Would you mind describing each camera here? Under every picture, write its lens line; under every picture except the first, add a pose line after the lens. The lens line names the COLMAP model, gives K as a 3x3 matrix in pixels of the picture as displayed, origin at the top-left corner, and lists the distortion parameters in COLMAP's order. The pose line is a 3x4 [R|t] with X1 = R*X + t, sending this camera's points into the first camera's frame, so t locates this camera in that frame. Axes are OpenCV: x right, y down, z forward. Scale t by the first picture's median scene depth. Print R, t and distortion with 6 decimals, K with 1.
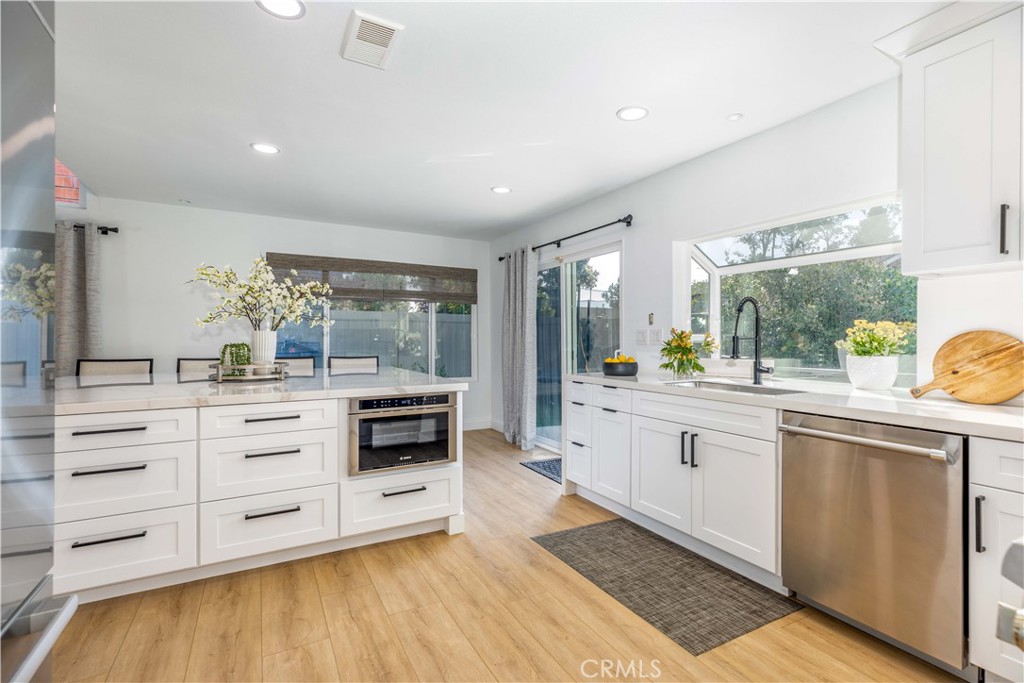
lens RADIAL K [[463.8, 0, 512.0], [0, 463.8, 341.5], [0, 0, 1]] dist [0.000998, -0.000087]
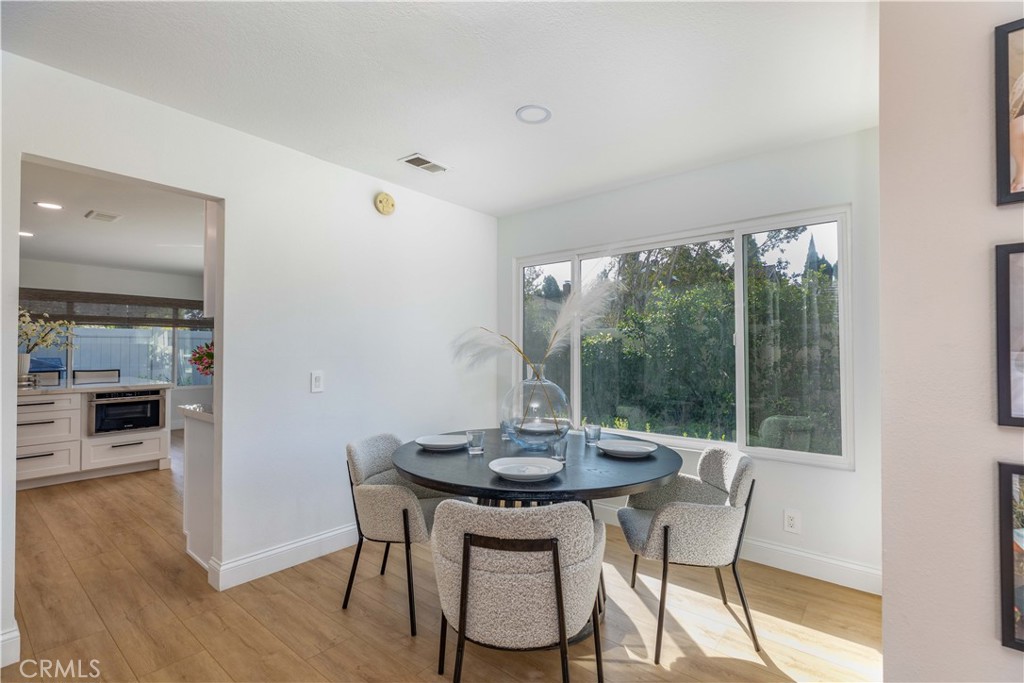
lens RADIAL K [[473.2, 0, 512.0], [0, 473.2, 341.5], [0, 0, 1]] dist [0.001094, 0.000168]
pose [[0.930672, 0.004168, 0.365830, 0.445185], [0.004141, 0.999751, -0.021926, -0.024898], [-0.365830, 0.021921, 0.930423, -1.161694]]
